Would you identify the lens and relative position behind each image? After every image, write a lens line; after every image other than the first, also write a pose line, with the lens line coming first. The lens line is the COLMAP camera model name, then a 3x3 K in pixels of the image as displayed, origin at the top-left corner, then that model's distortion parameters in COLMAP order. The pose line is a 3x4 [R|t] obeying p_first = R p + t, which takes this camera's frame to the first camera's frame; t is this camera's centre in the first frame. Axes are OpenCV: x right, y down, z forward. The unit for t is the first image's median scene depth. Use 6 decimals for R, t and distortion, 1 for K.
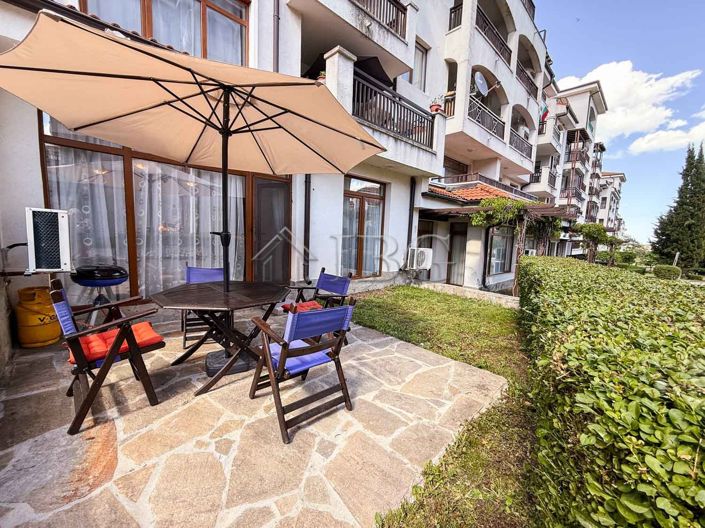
lens RADIAL K [[280.7, 0, 351.2], [0, 280.7, 264.3], [0, 0, 1]] dist [-0.000456, 0.000039]
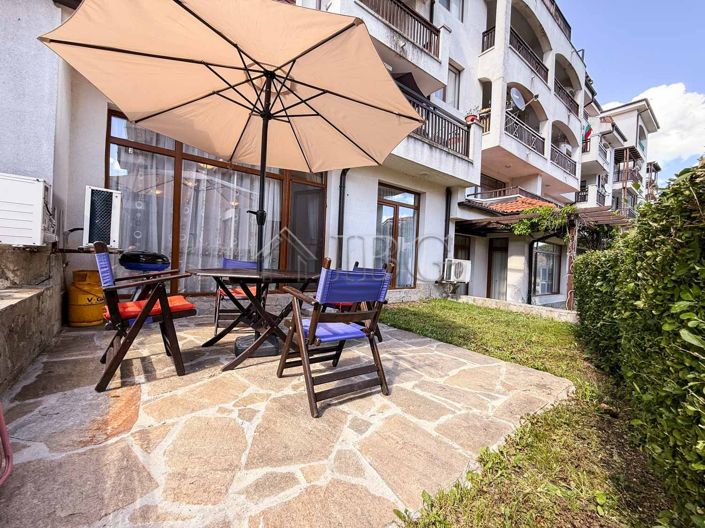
lens RADIAL K [[280.7, 0, 351.2], [0, 280.7, 264.3], [0, 0, 1]] dist [-0.000456, 0.000039]
pose [[0.993691, 0.007740, -0.111884, -0.011569], [-0.018948, 0.994861, -0.099457, 0.124933], [0.110540, 0.100950, 0.988732, 0.046518]]
